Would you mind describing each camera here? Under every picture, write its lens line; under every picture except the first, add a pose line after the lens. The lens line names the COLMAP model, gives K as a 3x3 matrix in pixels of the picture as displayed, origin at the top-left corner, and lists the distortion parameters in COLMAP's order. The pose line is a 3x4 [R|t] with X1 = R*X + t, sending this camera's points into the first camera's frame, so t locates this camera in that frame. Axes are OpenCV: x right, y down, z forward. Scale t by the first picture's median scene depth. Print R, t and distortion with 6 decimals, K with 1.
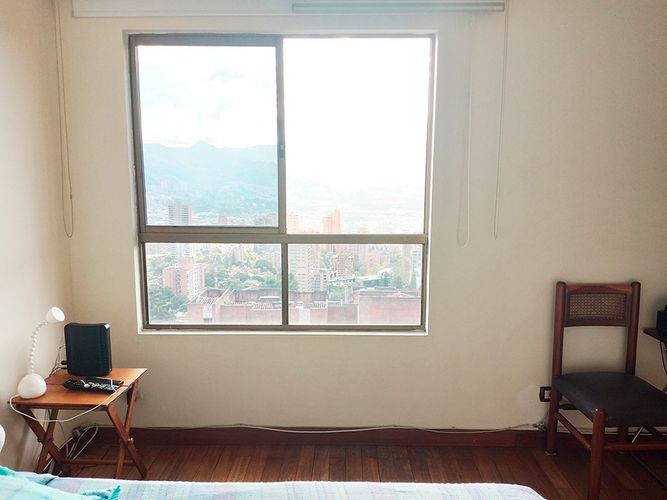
lens RADIAL K [[496.0, 0, 339.1], [0, 496.0, 254.4], [0, 0, 1]] dist [0.058527, -0.081426]
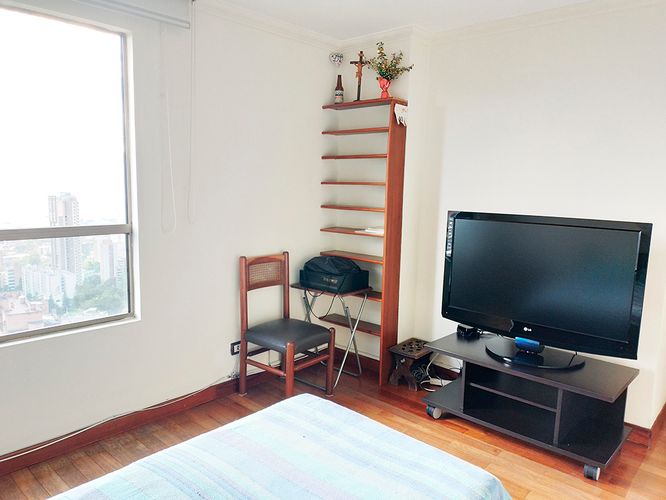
lens RADIAL K [[495.2, 0, 334.3], [0, 495.2, 249.4], [0, 0, 1]] dist [0.058527, -0.081426]
pose [[0.667992, -0.086033, 0.739179, -0.323511], [0.077946, 0.995920, 0.045475, -0.001824], [-0.740075, 0.027240, 0.671972, -0.015336]]
